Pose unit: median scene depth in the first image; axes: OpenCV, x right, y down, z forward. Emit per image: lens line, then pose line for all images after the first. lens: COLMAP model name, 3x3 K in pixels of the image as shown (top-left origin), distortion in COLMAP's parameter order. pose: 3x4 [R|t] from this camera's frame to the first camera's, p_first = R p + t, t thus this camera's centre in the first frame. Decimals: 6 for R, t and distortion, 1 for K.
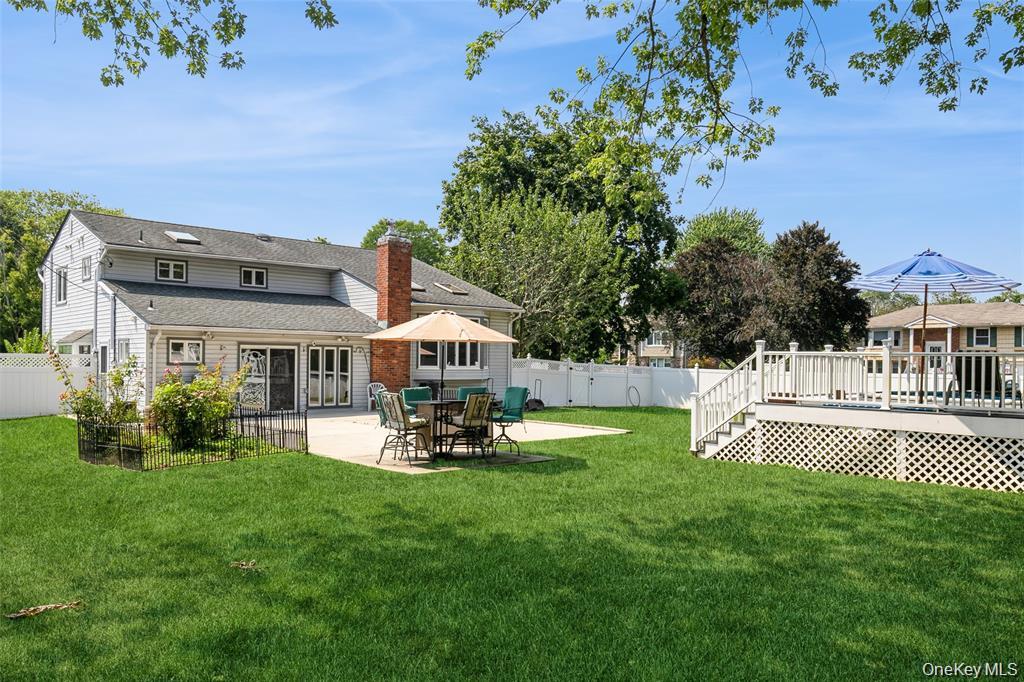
lens RADIAL K [[742.1, 0, 511.4], [0, 742.1, 339.9], [0, 0, 1]] dist [-0.000950, 0.000766]
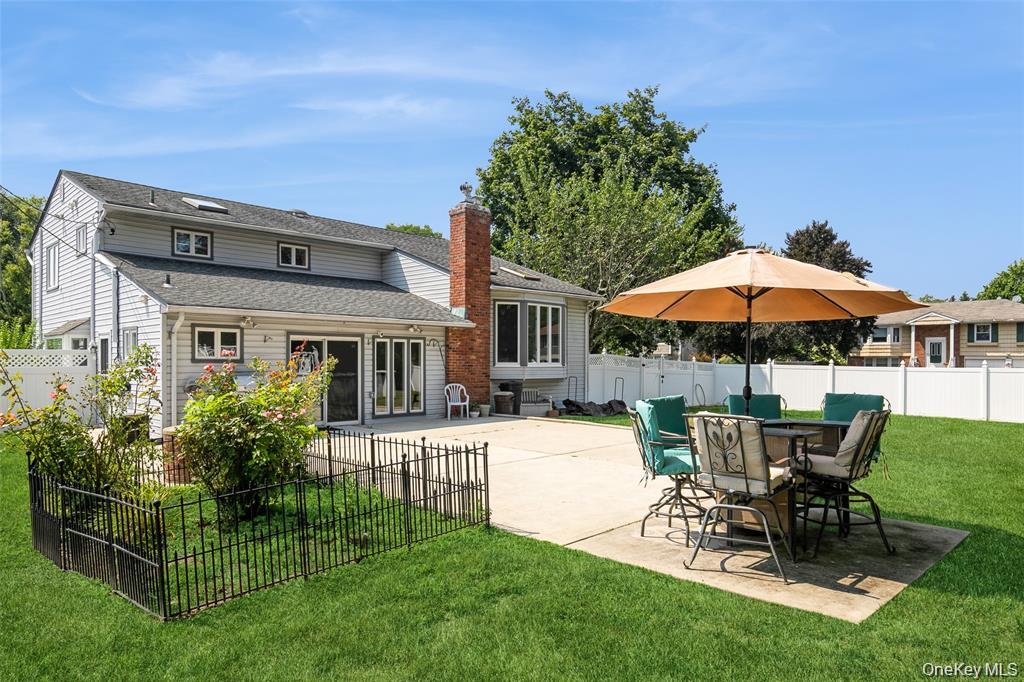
lens RADIAL K [[647.1, 0, 513.0], [0, 647.1, 347.7], [0, 0, 1]] dist [-0.002383, 0.000197]
pose [[0.998907, -0.005442, 0.046434, -0.149741], [0.005033, 0.999948, 0.008914, 0.012849], [-0.046480, -0.008670, 0.998882, 0.295228]]
